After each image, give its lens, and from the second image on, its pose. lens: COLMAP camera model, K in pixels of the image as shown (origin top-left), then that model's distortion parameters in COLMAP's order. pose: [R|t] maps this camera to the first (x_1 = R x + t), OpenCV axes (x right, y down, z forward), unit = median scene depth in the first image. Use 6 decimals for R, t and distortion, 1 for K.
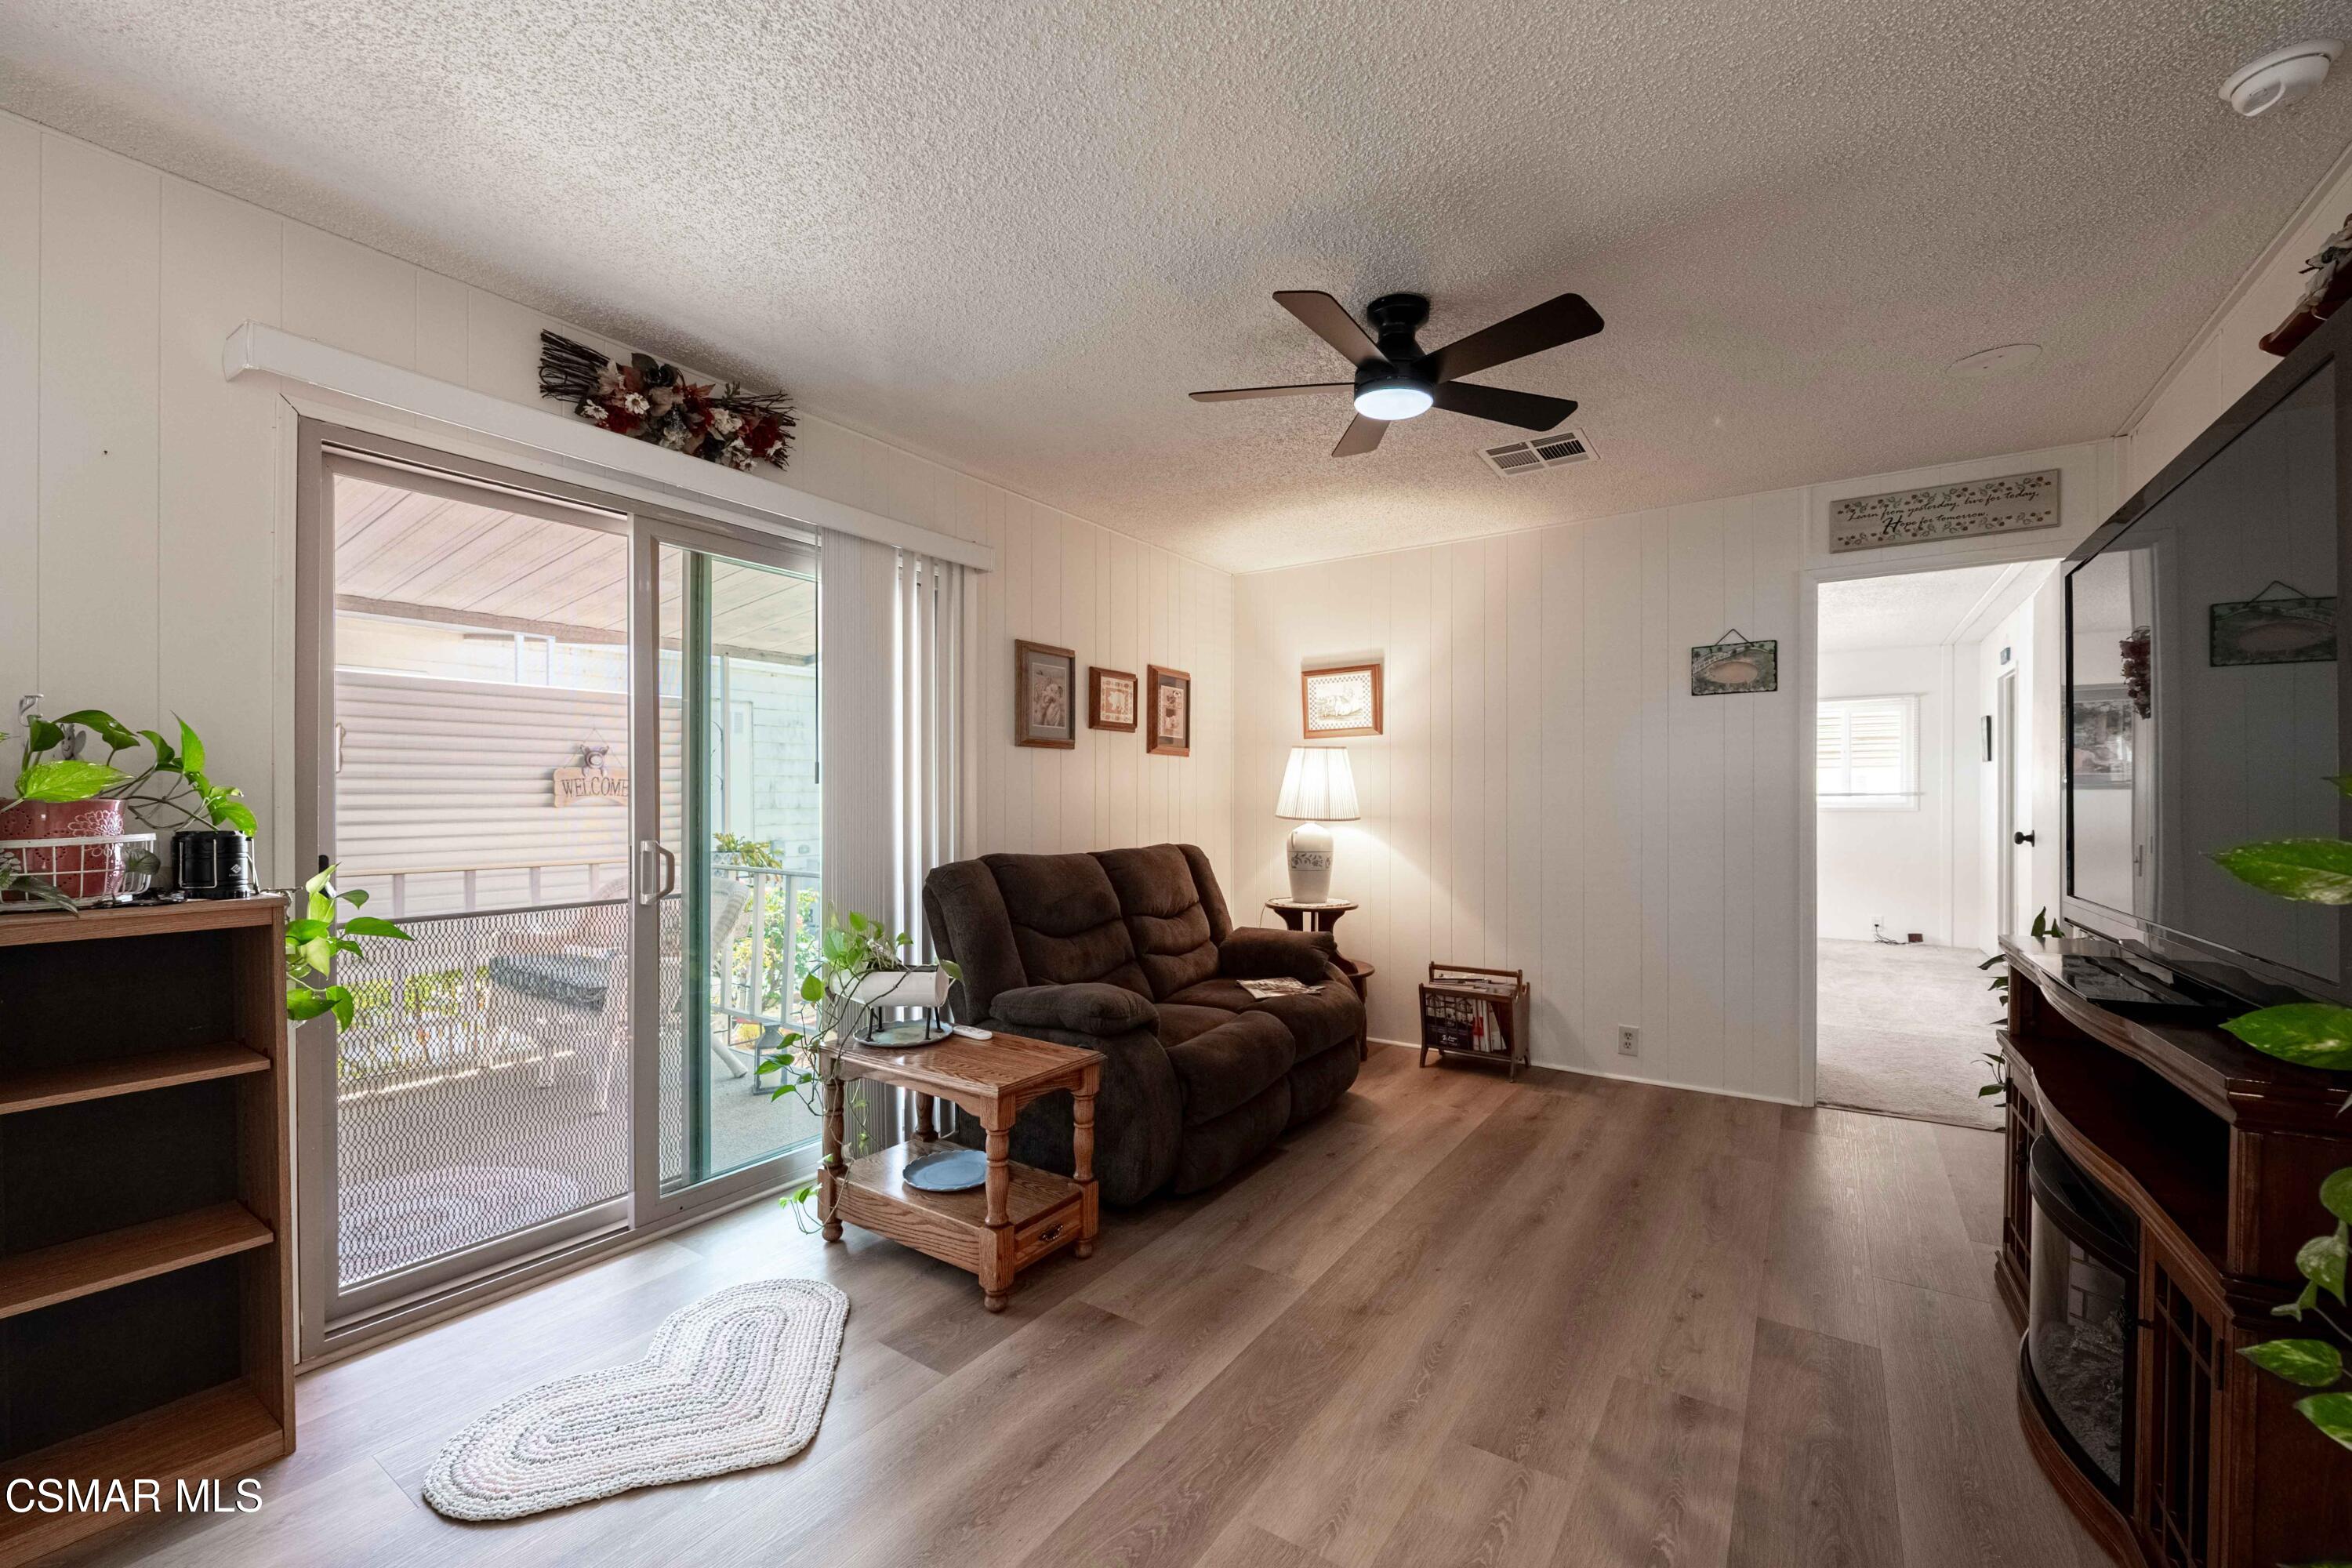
lens RADIAL K [[942.4, 0, 1174.5], [0, 942.4, 806.6], [0, 0, 1]] dist [0.000255, -0.003170]
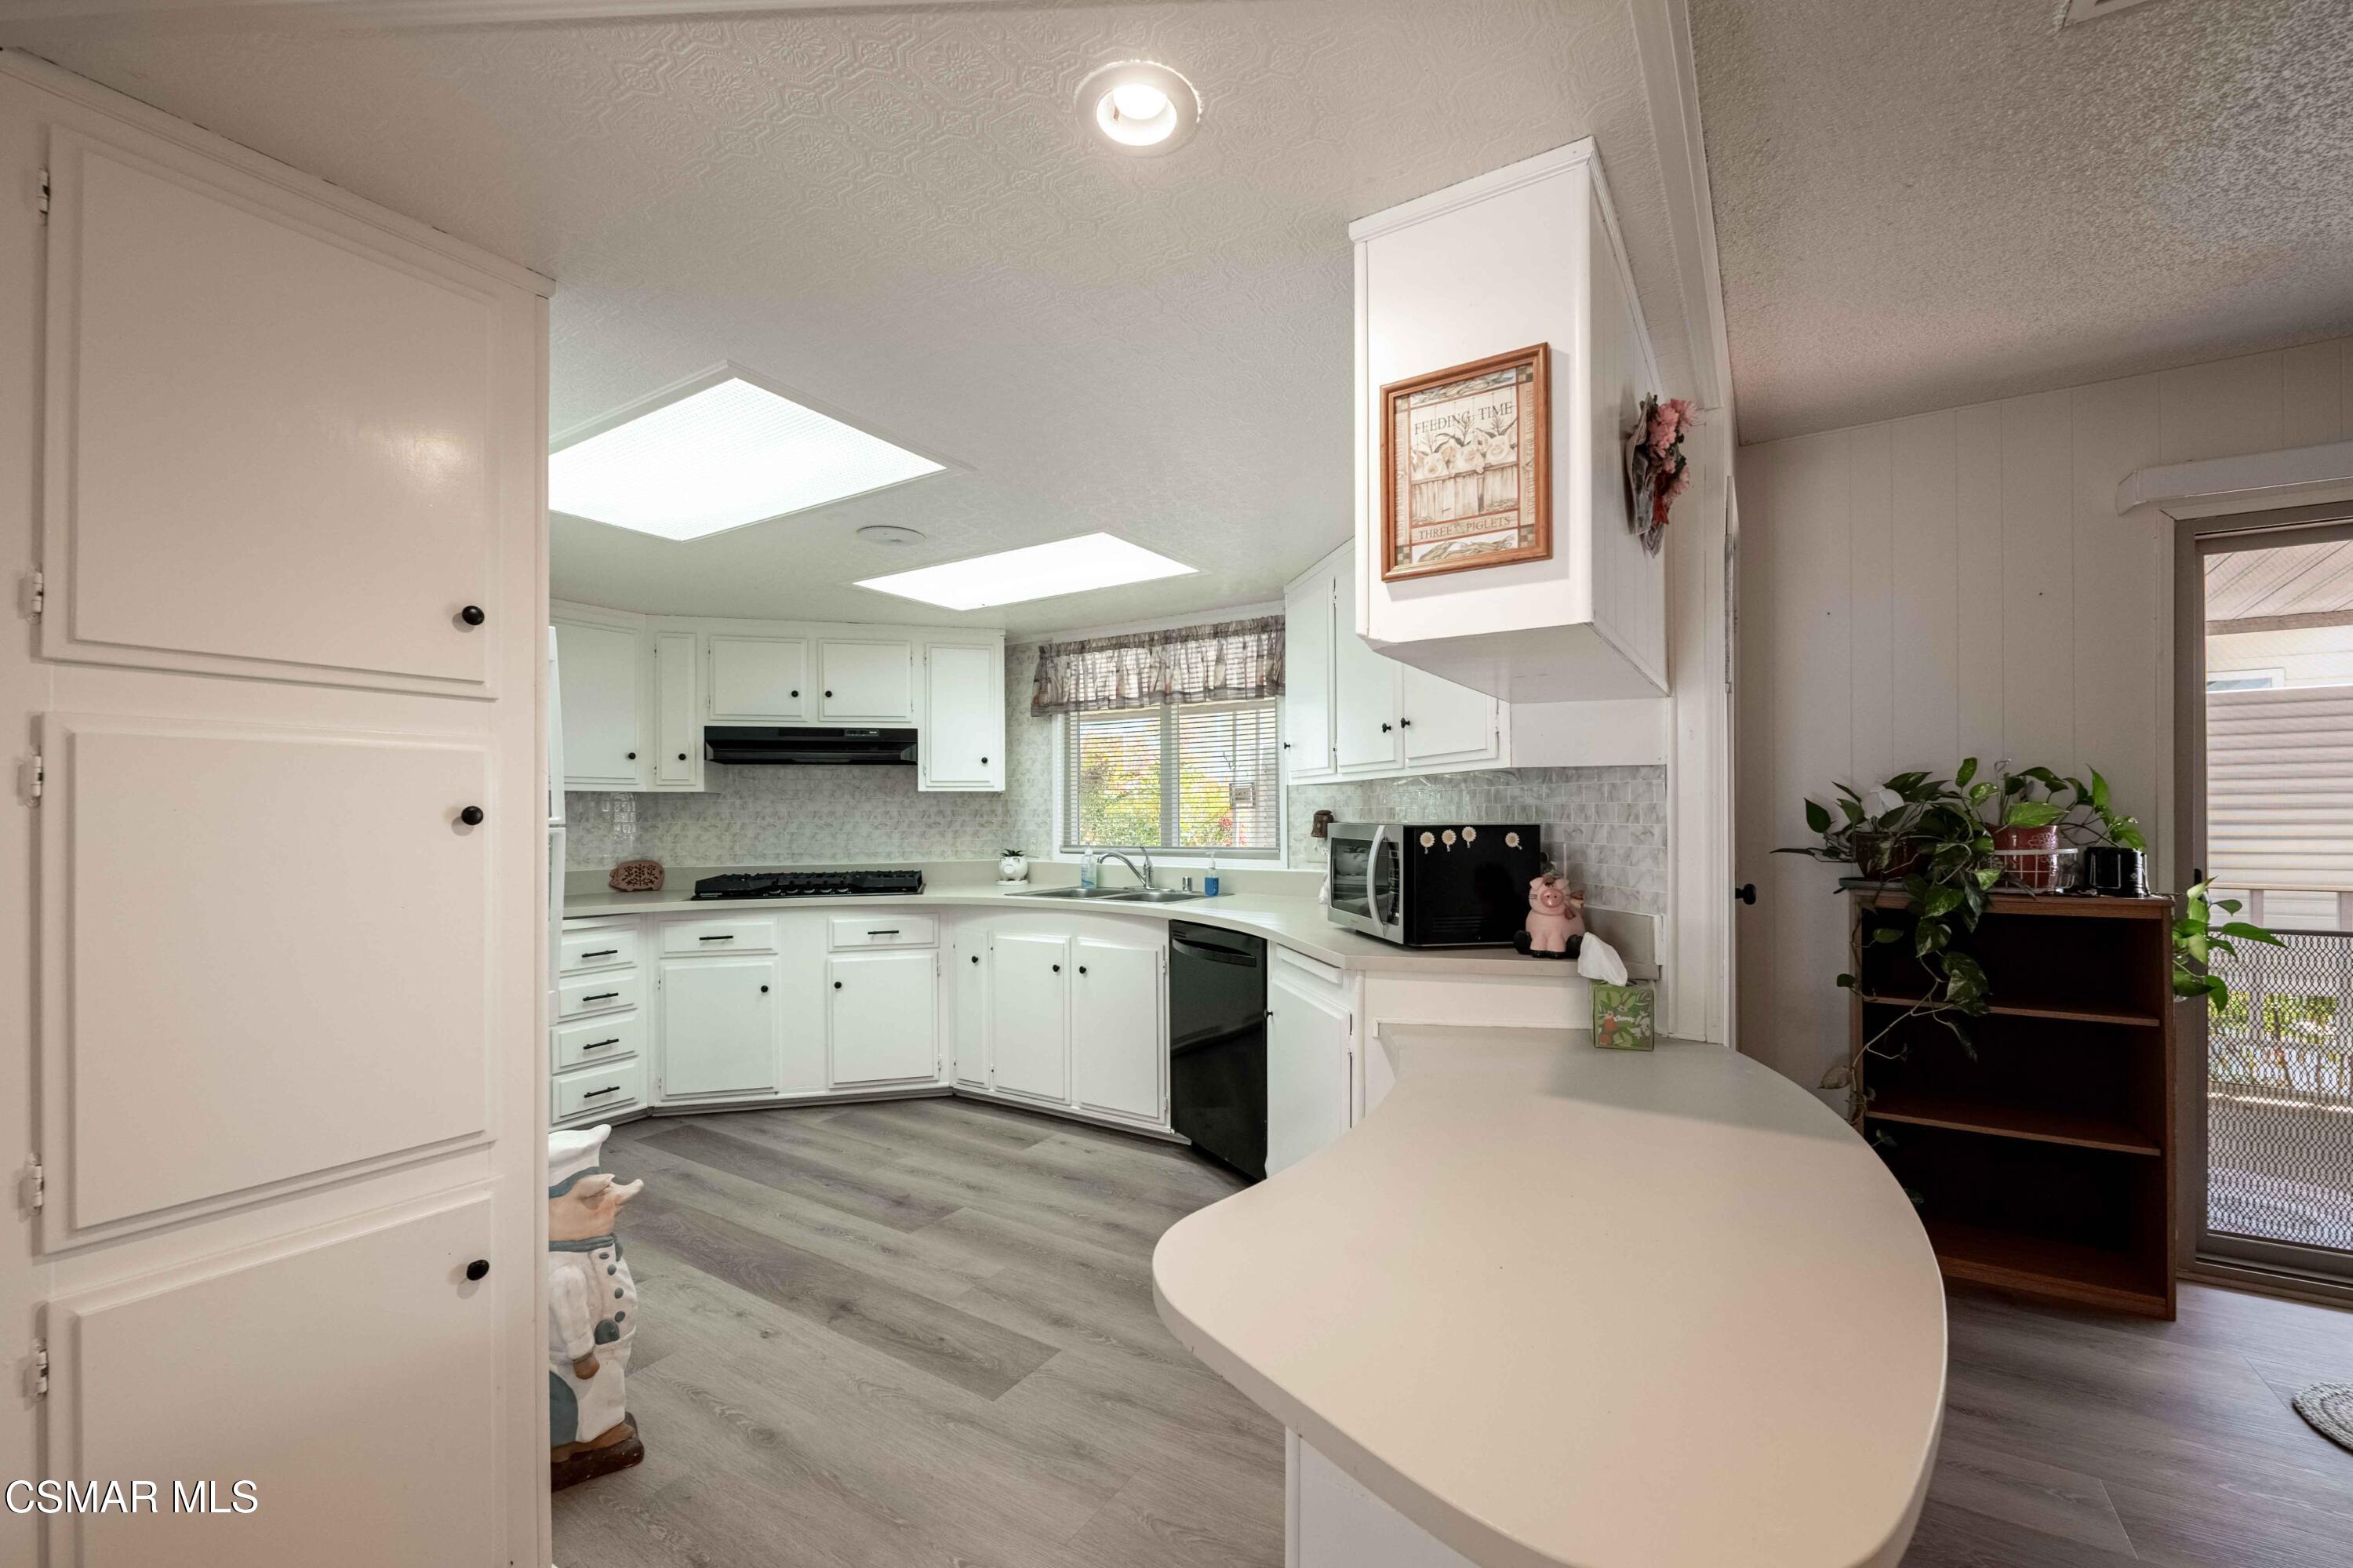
lens RADIAL K [[942.9, 0, 1175.0], [0, 942.9, 806.6], [0, 0, 1]] dist [0.000255, -0.003170]
pose [[0.033105, -0.000648, -0.999452, 0.276403], [0.000200, 1.000000, -0.000641, -0.029089], [0.999452, -0.000179, 0.033105, -0.374272]]
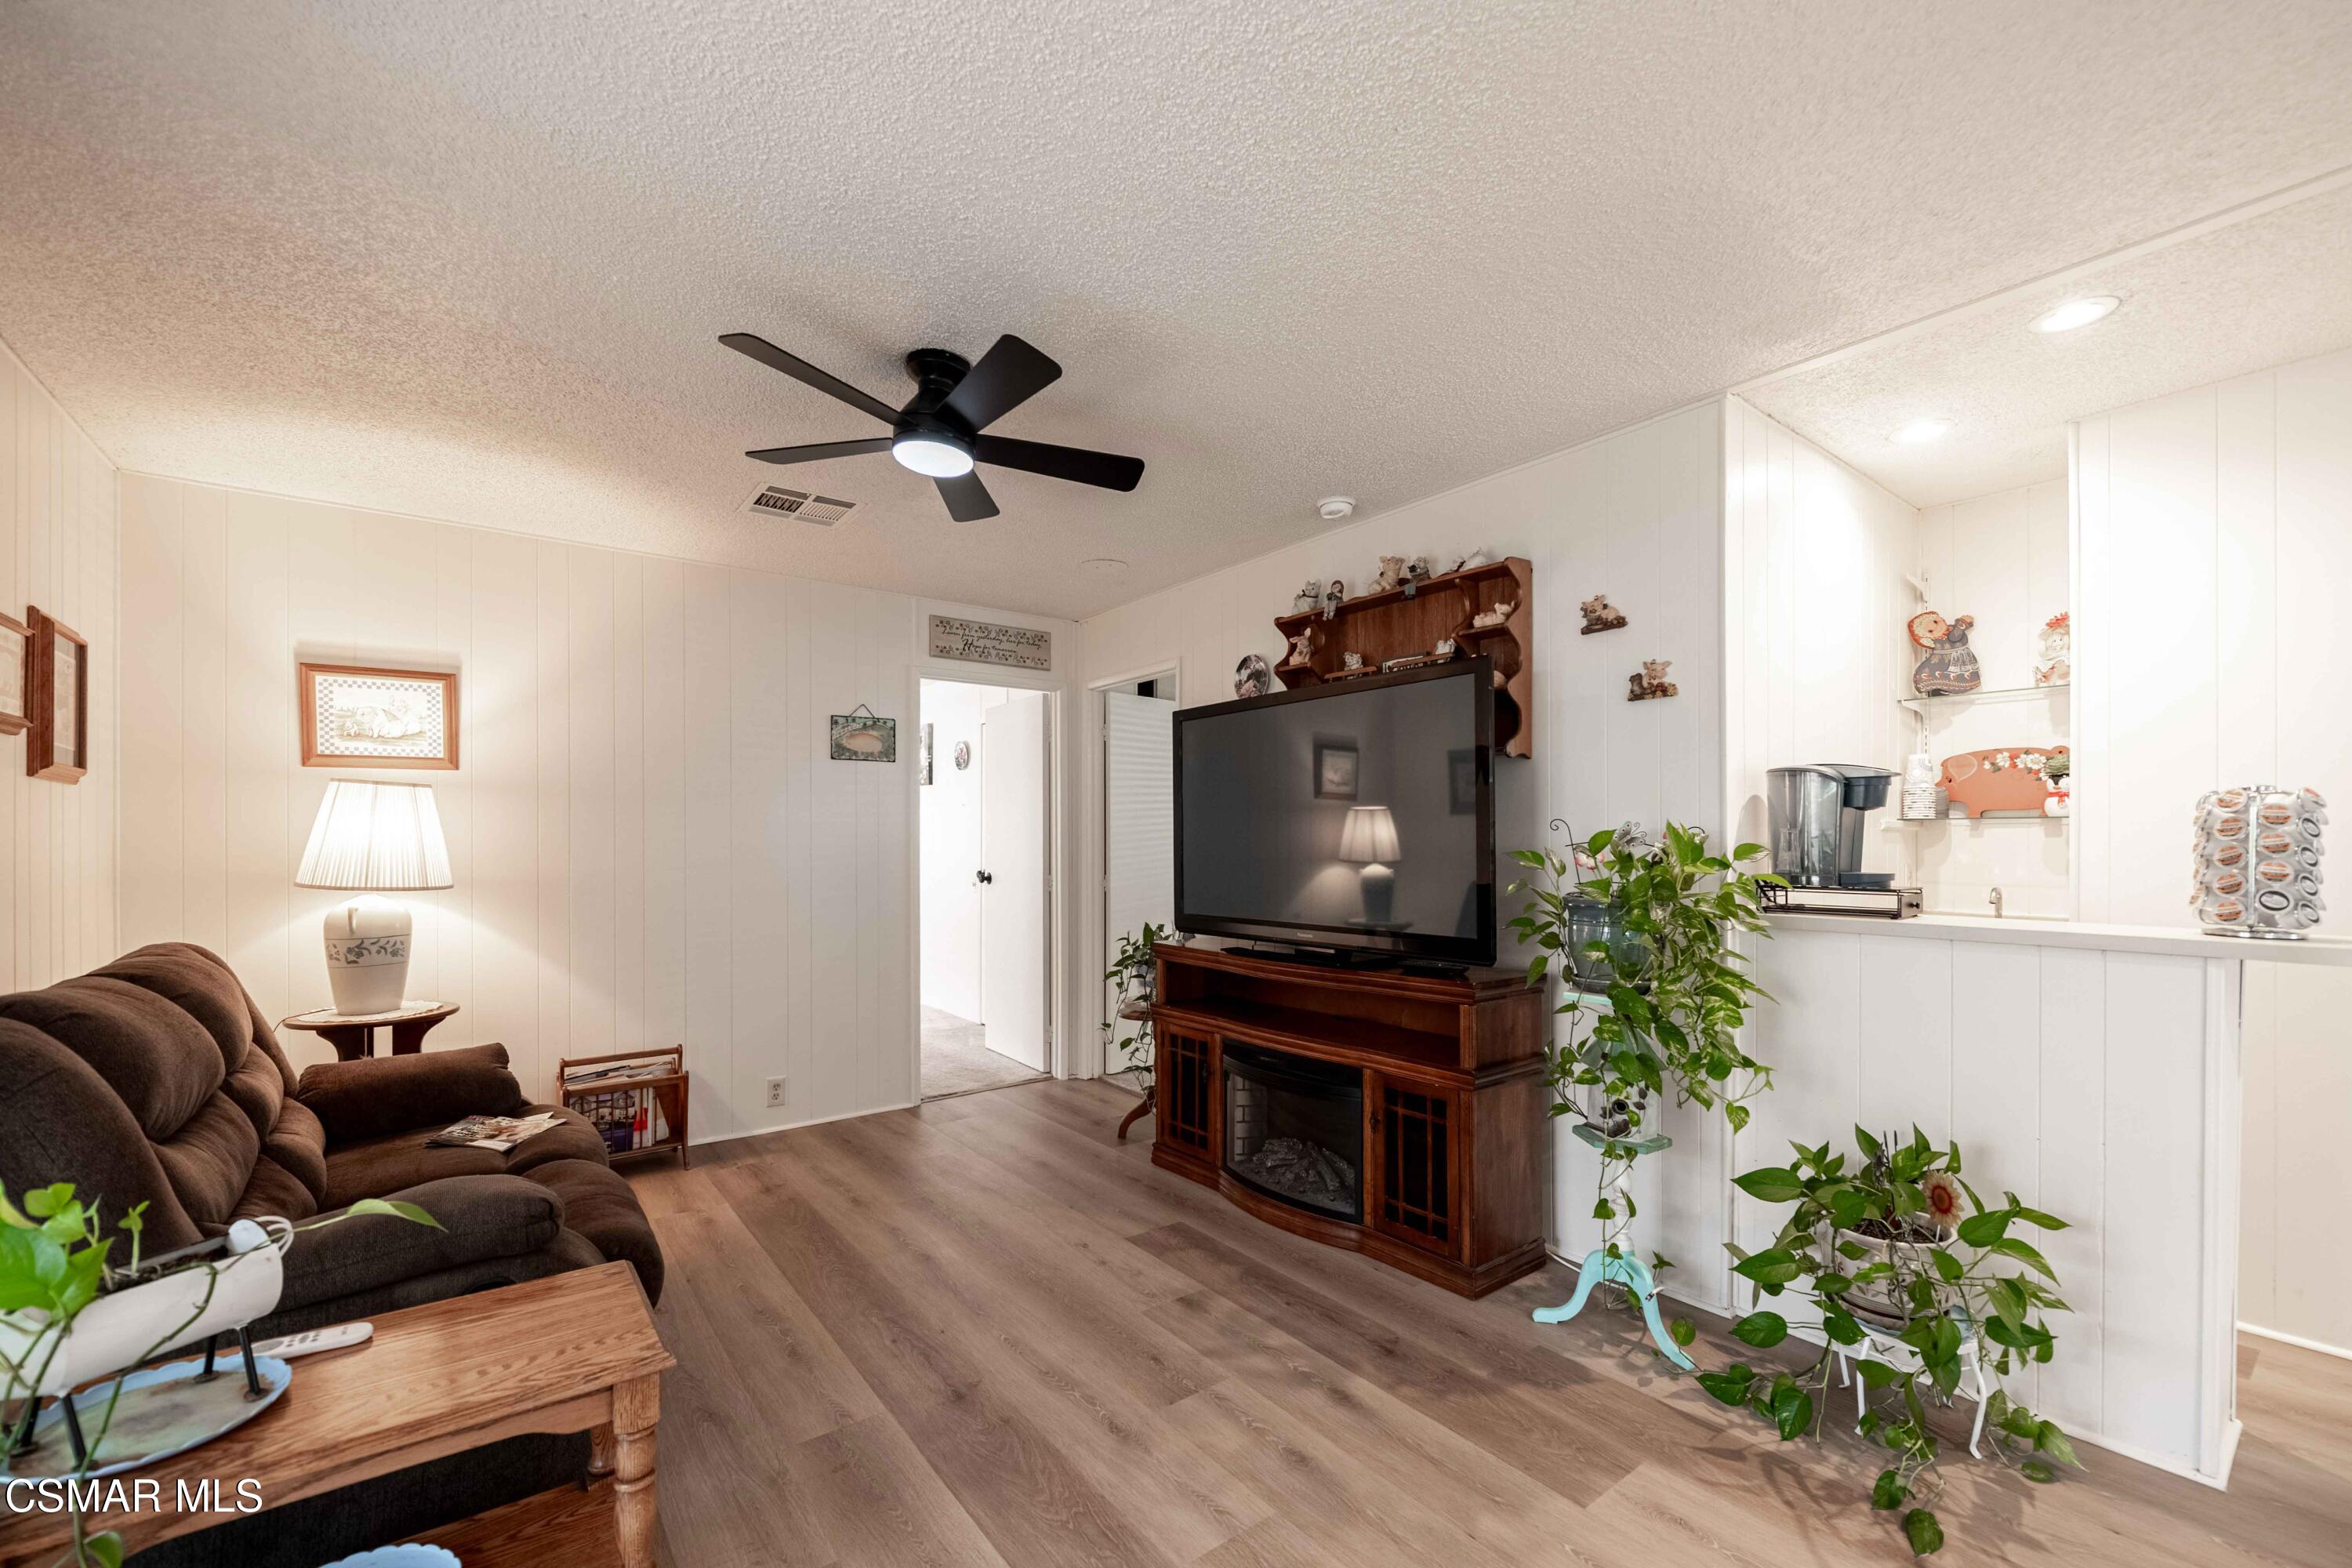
lens RADIAL K [[958.9, 0, 1180.2], [0, 958.9, 843.0], [0, 0, 1]] dist [0.000029, -0.000365]
pose [[0.317793, -0.001622, 0.948159, -0.717935], [0.007160, 0.999974, -0.000689, -0.032690], [-0.948133, 0.007008, 0.317796, 0.507839]]
